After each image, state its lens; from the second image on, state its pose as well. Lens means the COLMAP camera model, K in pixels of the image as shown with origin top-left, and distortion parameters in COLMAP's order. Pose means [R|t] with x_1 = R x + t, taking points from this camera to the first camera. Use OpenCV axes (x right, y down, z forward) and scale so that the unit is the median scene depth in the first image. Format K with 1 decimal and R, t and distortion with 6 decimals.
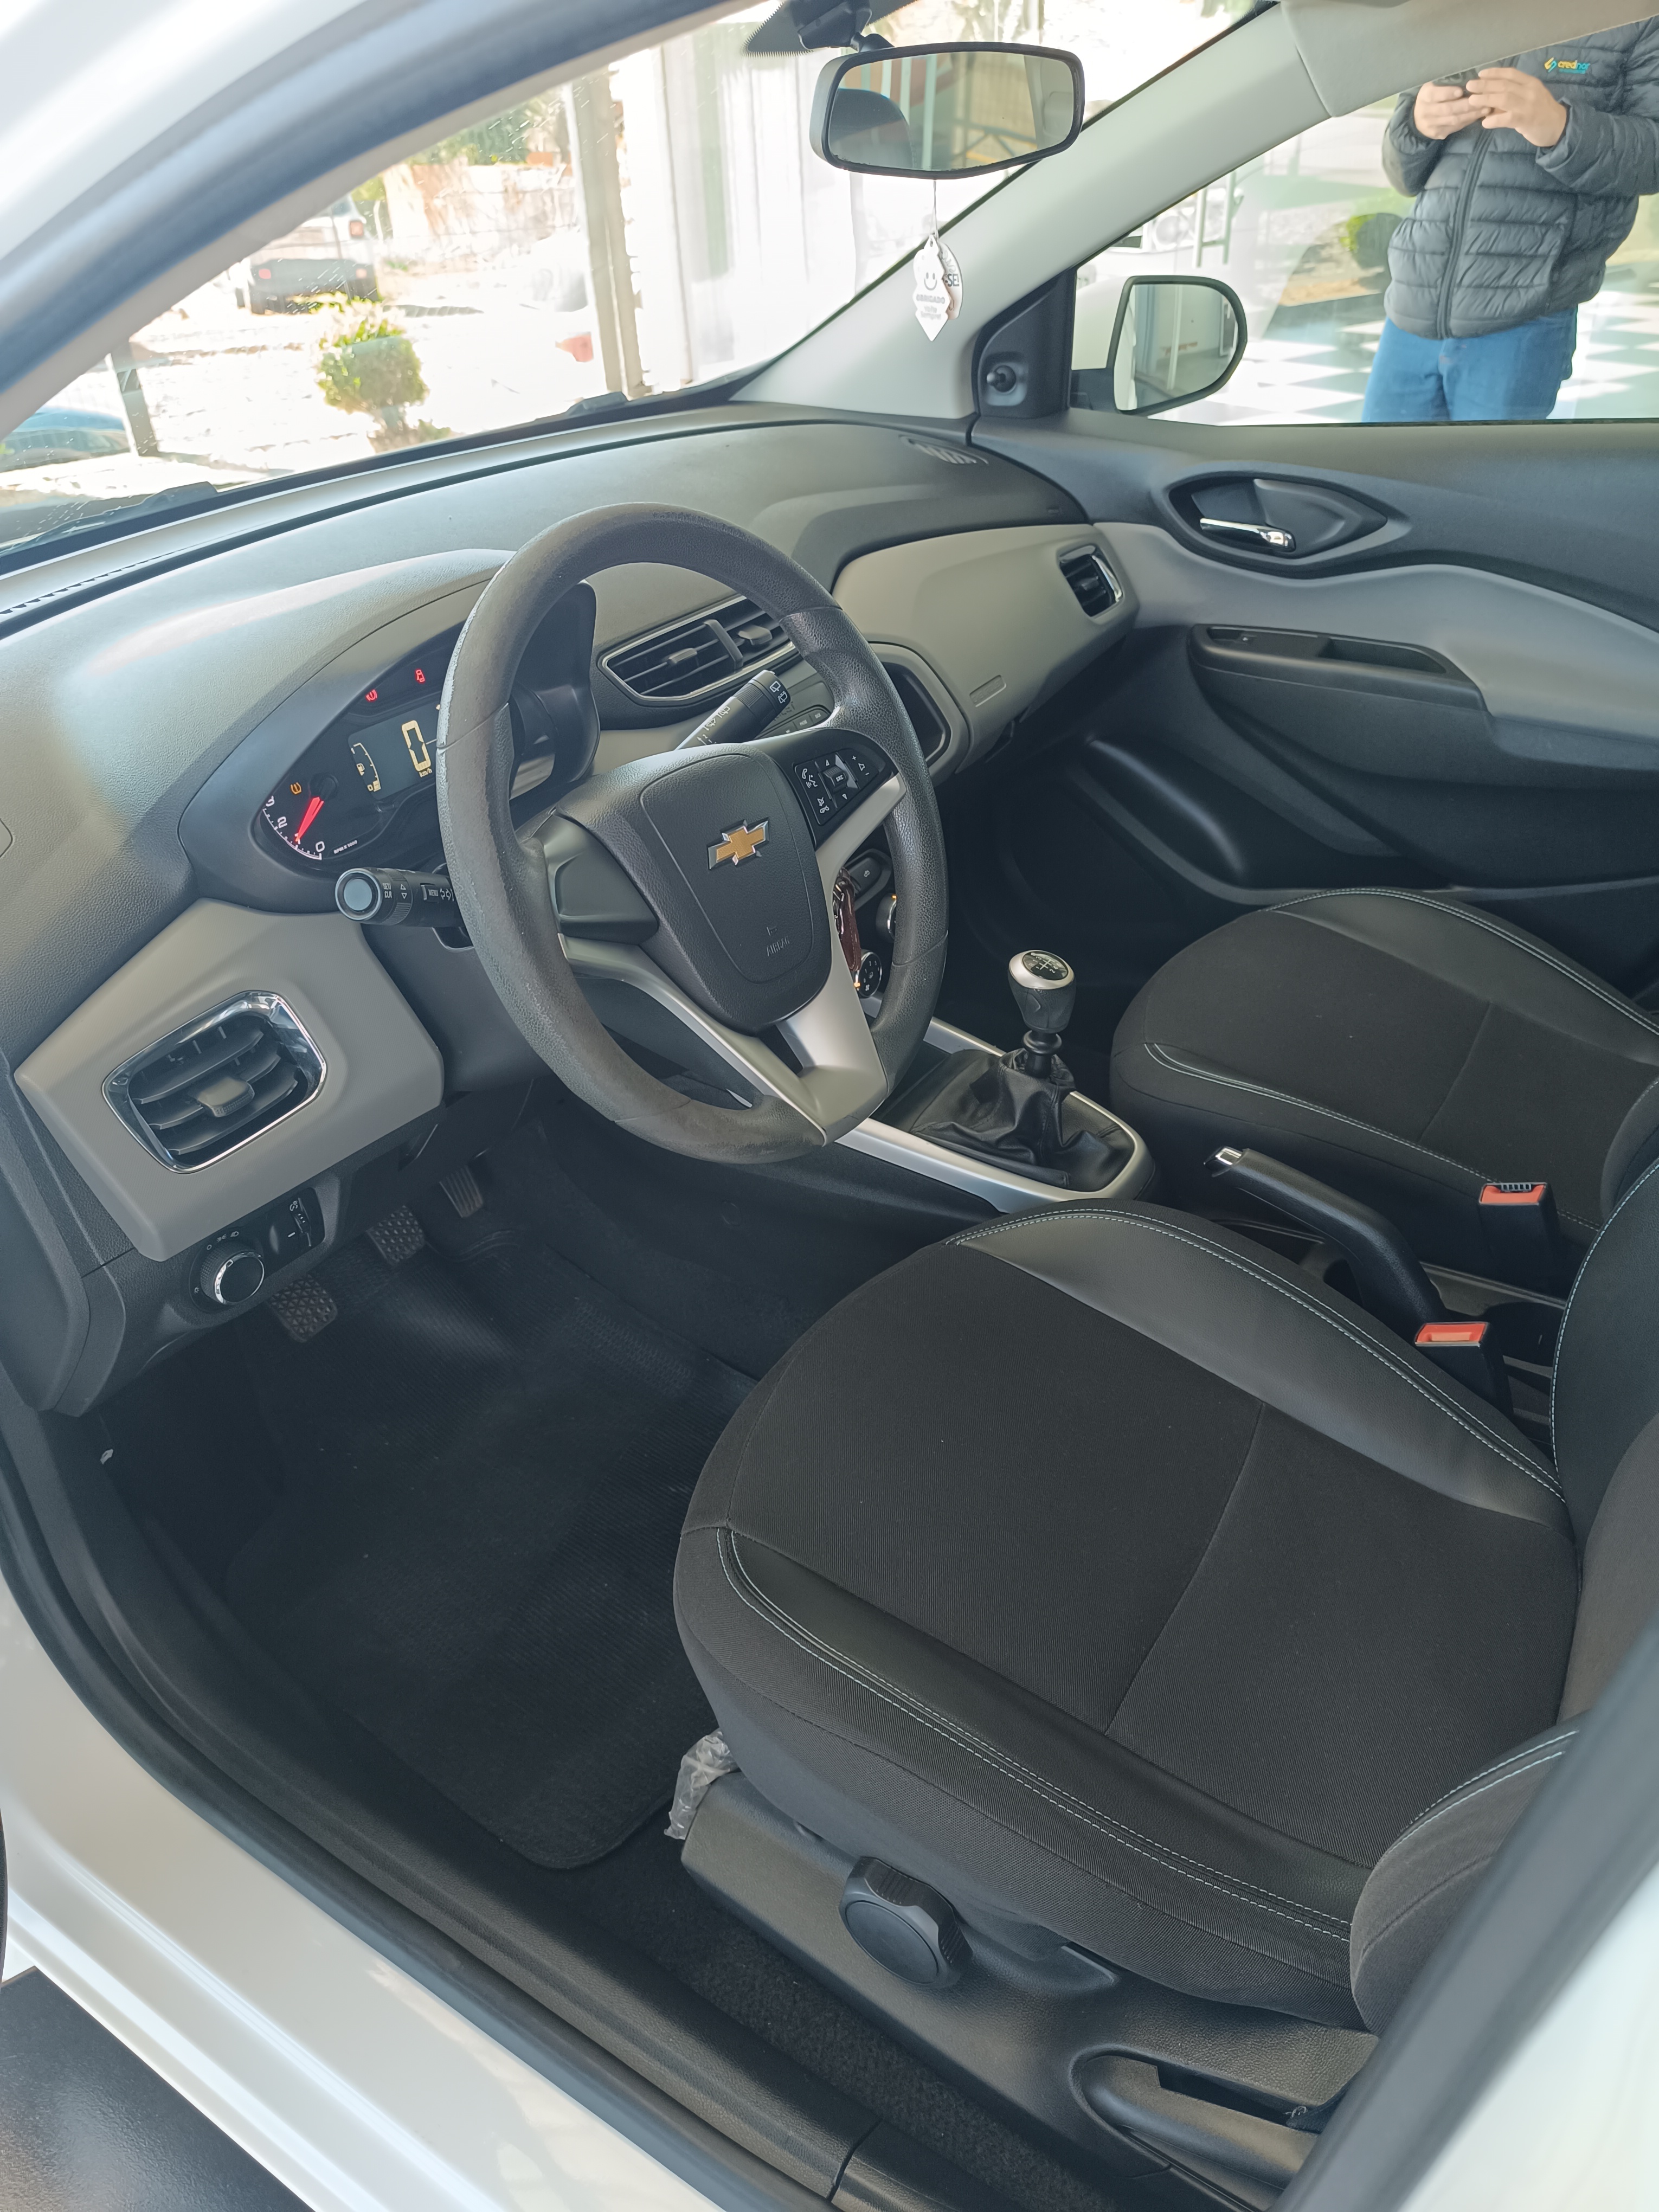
lens RADIAL K [[1549.6, 0, 829.5], [0, 1549.6, 1106.0], [0, 0, 1]] dist [0.027578, -0.040978]
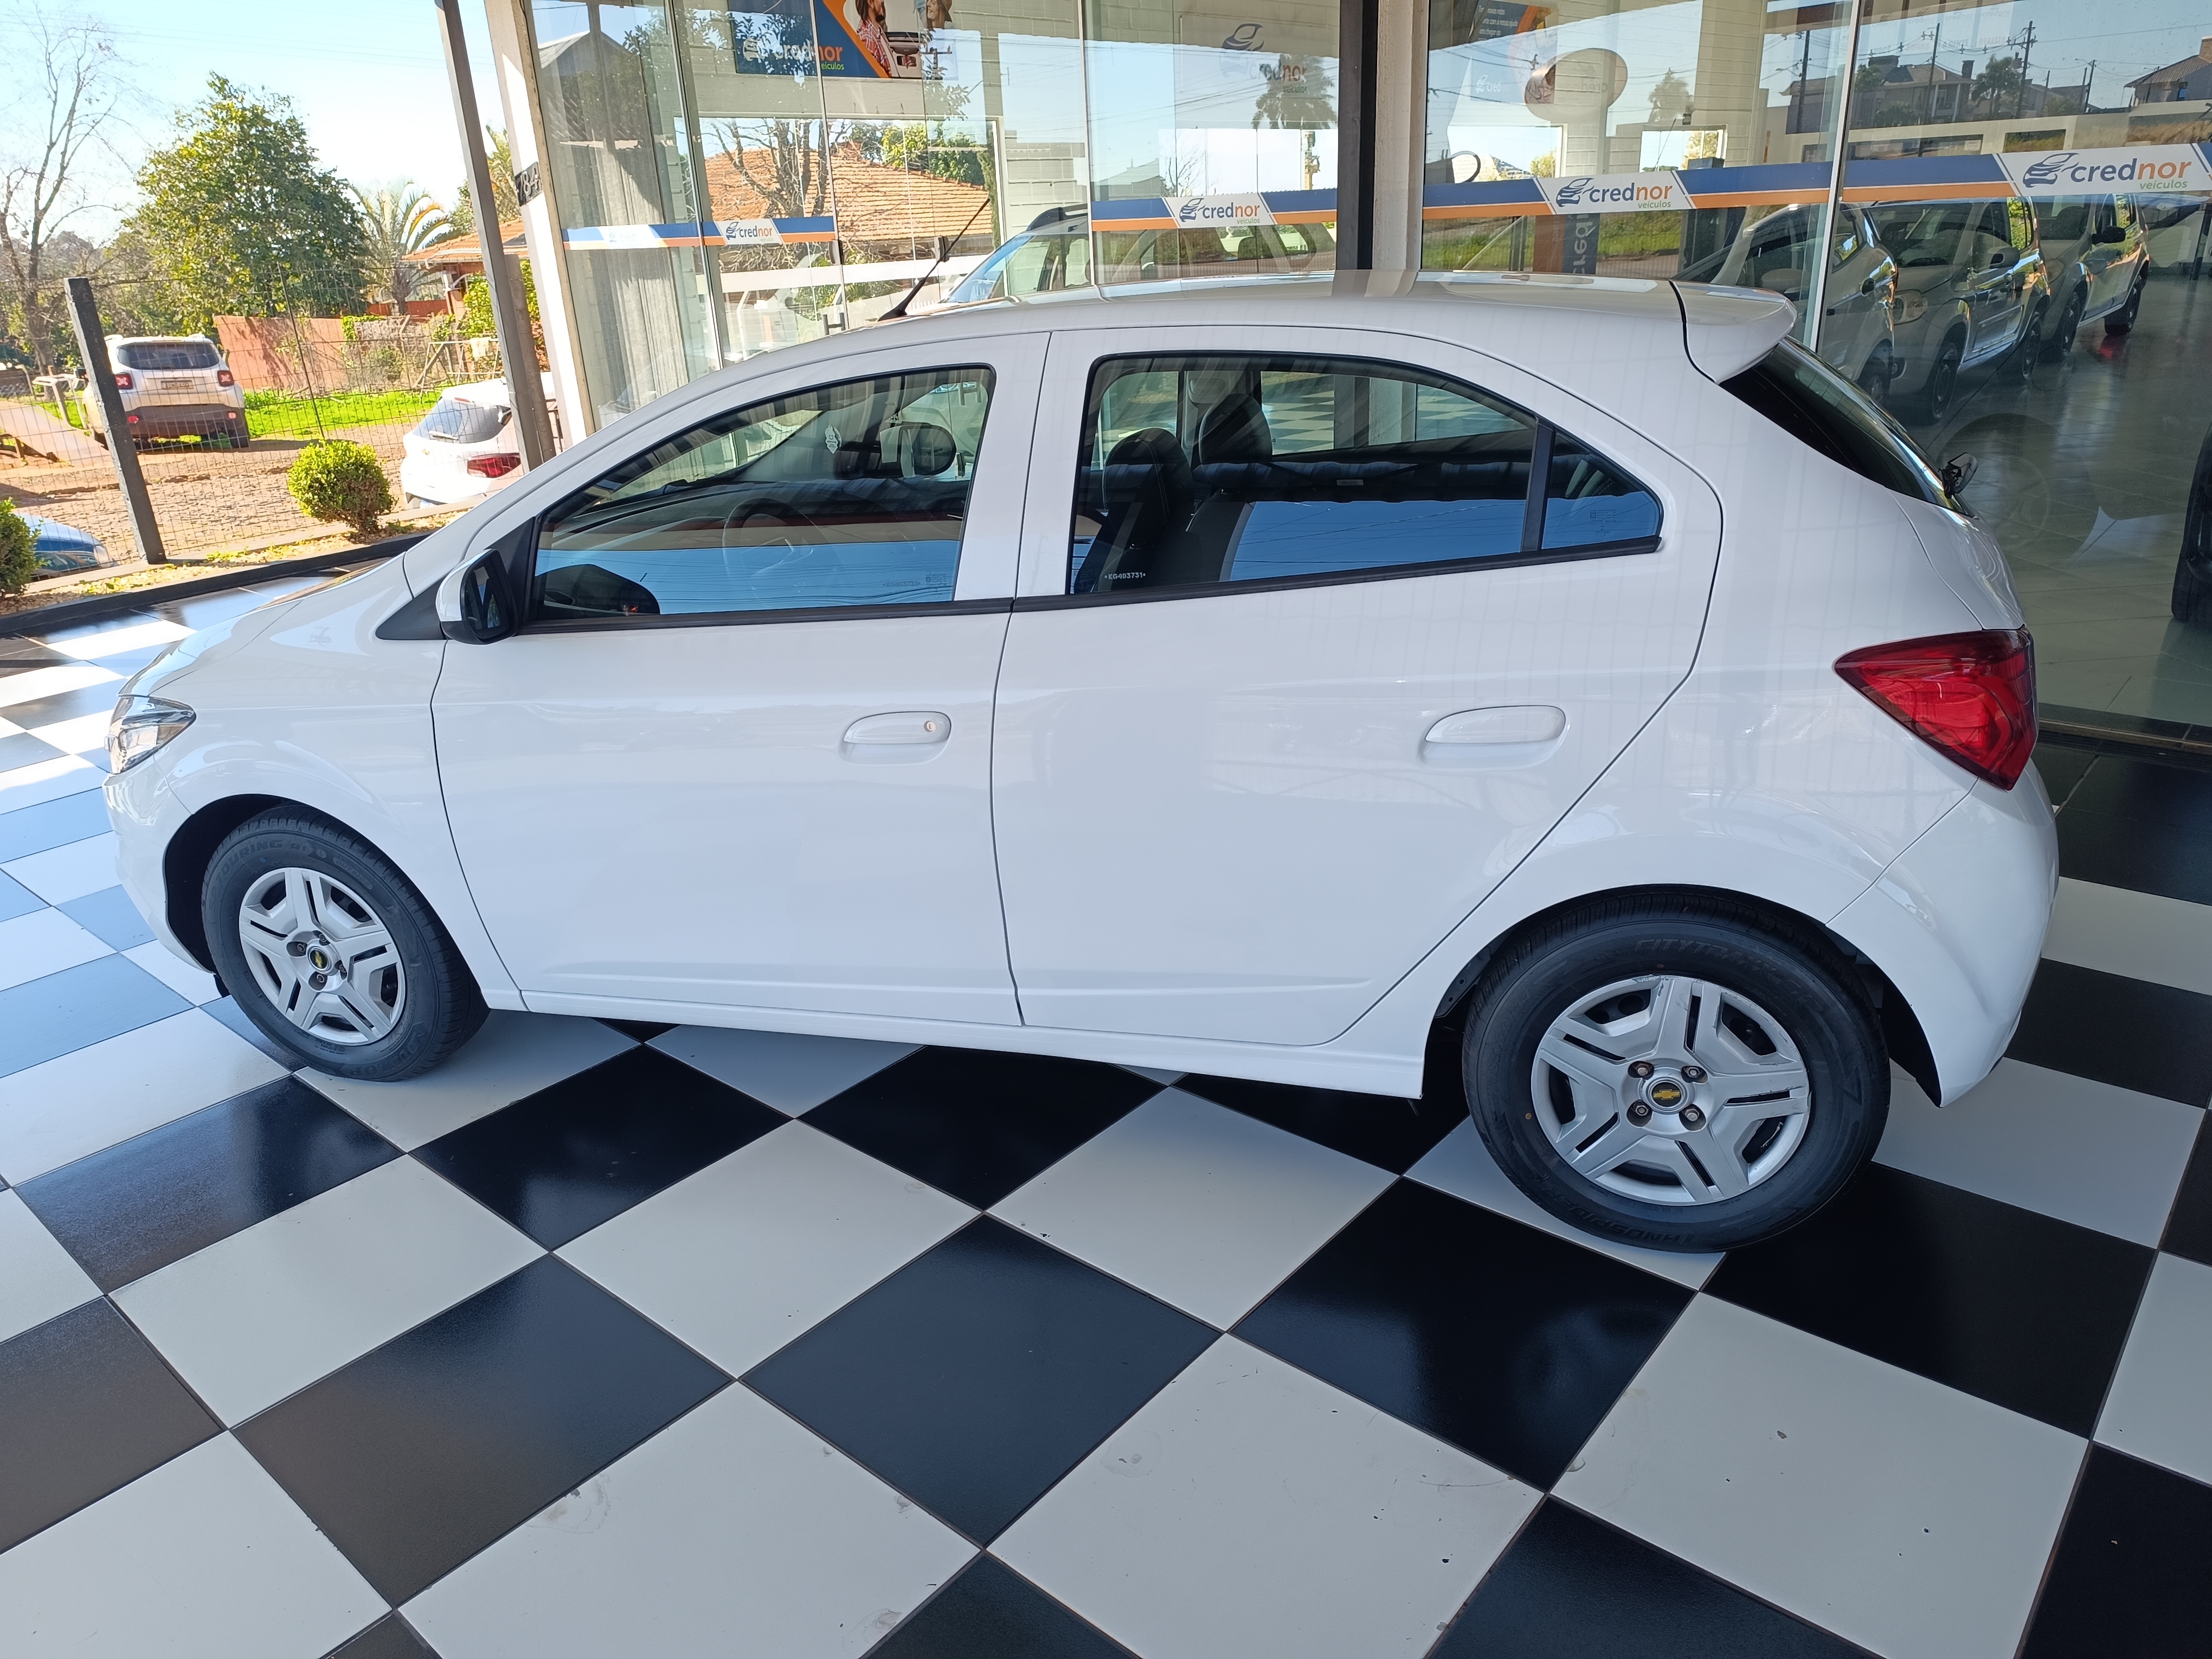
lens RADIAL K [[1549.6, 0, 1106.0], [0, 1549.6, 829.5], [0, 0, 1]] dist [0.027578, -0.040978]
pose [[0.962206, -0.107182, 0.250344, -0.029828], [0.157641, 0.968828, -0.191108, 0.111310], [-0.222057, 0.223350, 0.949108, -0.230388]]
